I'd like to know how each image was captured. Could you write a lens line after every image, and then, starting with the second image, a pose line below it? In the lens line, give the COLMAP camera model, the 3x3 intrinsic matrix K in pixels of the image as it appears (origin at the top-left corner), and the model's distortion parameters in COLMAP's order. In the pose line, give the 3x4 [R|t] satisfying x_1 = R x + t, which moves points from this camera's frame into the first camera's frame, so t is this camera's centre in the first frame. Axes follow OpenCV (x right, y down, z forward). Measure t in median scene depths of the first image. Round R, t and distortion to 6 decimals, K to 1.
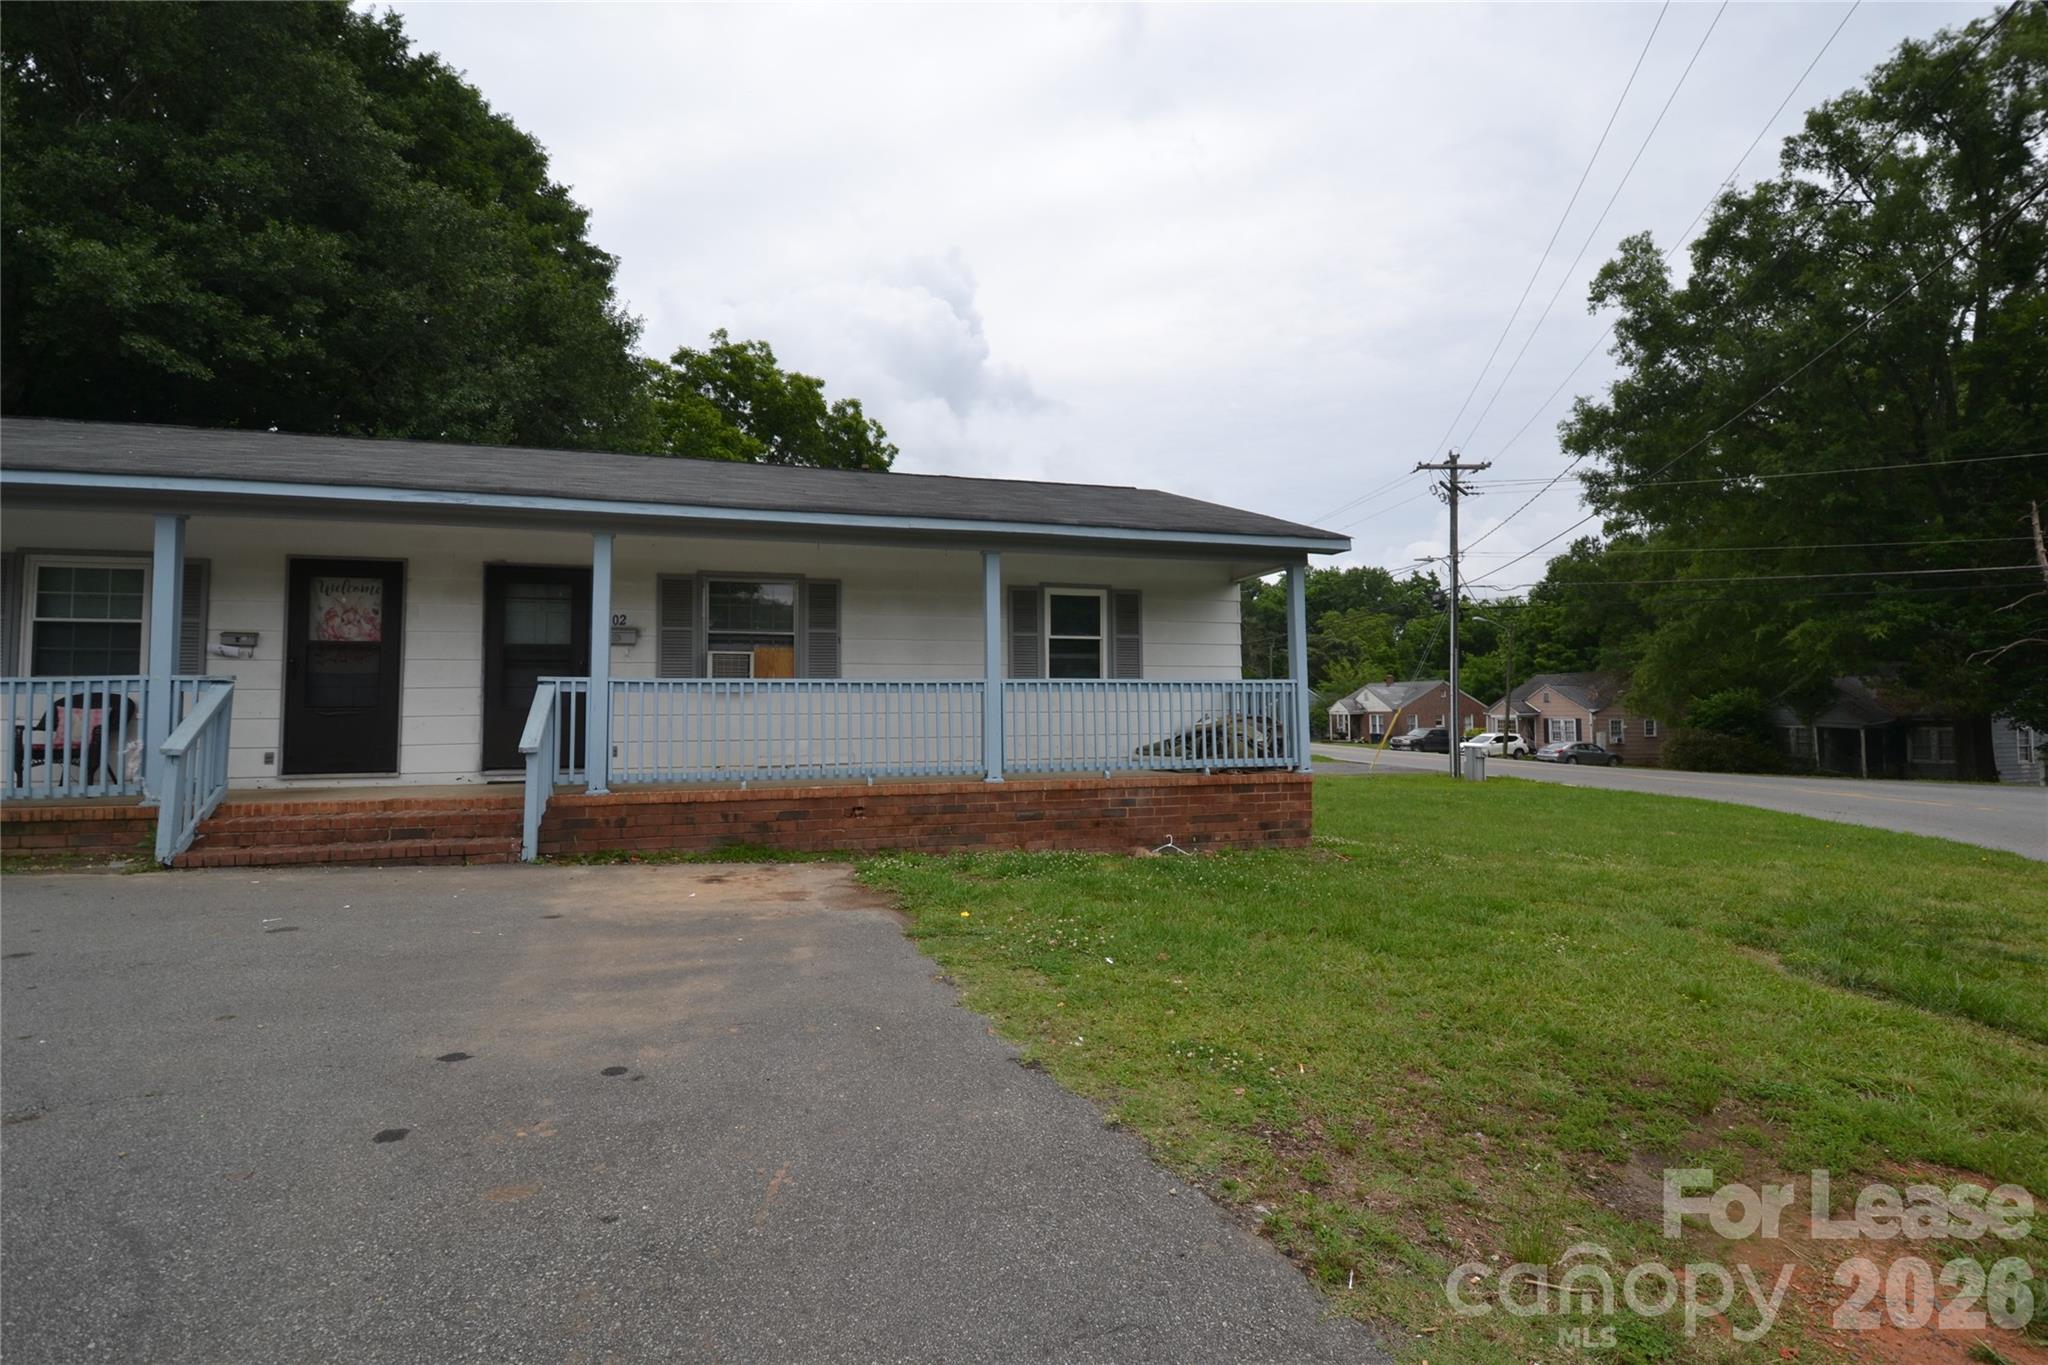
lens RADIAL K [[913.6, 0, 1026.5], [0, 913.6, 668.0], [0, 0, 1]] dist [0.017039, -0.022303]
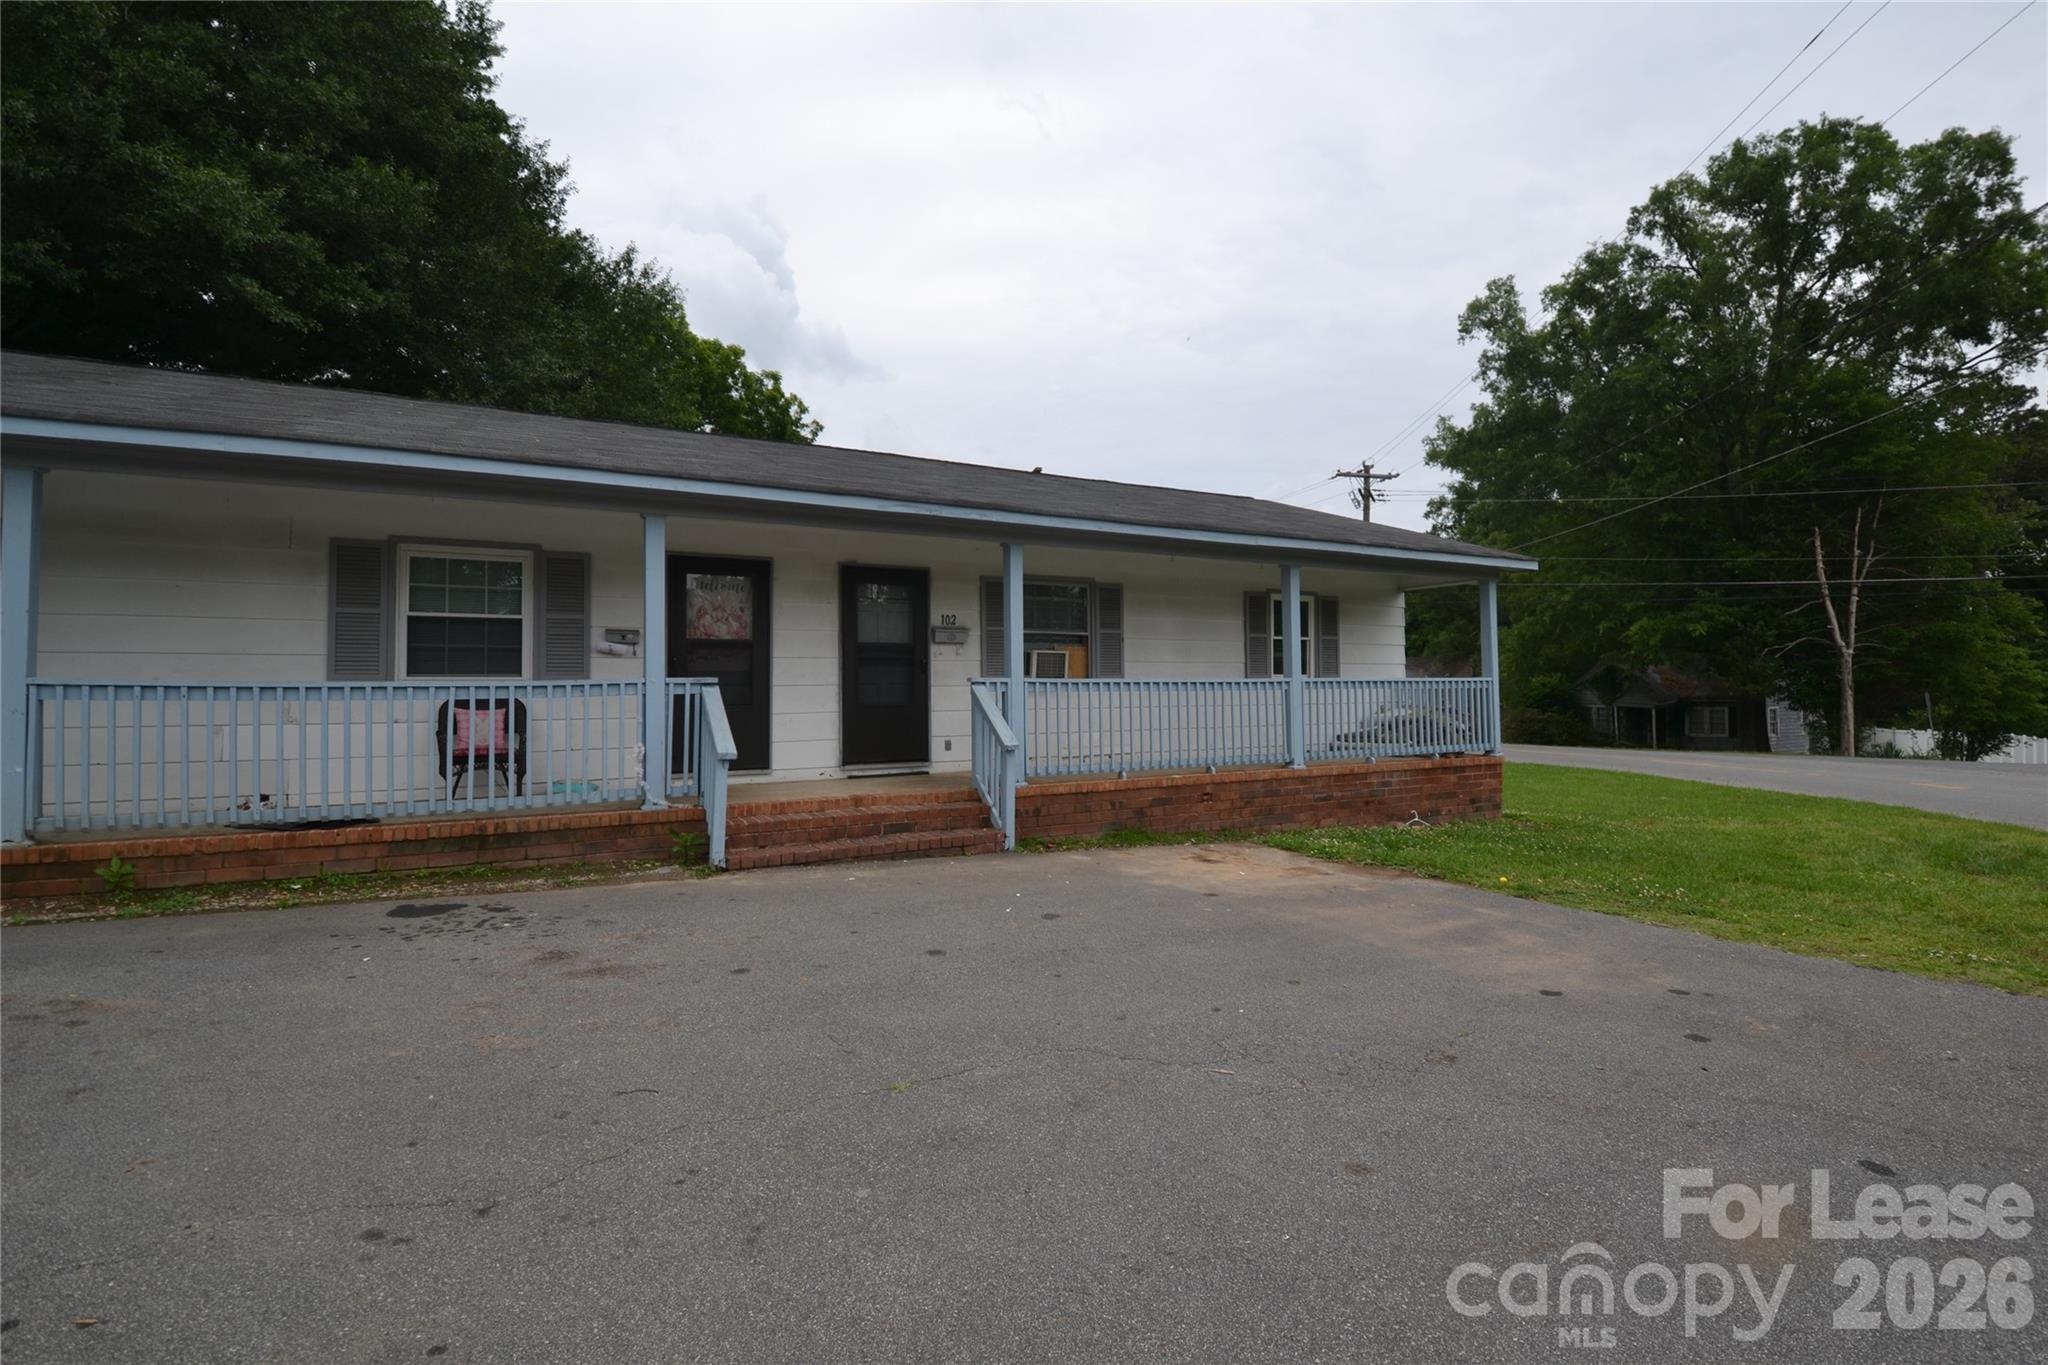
lens RADIAL K [[913.6, 0, 1026.5], [0, 913.6, 668.0], [0, 0, 1]] dist [0.017039, -0.022303]
pose [[0.978670, 0.004783, 0.205384, -0.253121], [-0.009593, 0.999702, 0.022429, -0.009591], [-0.205215, -0.023920, 0.978424, -0.018330]]
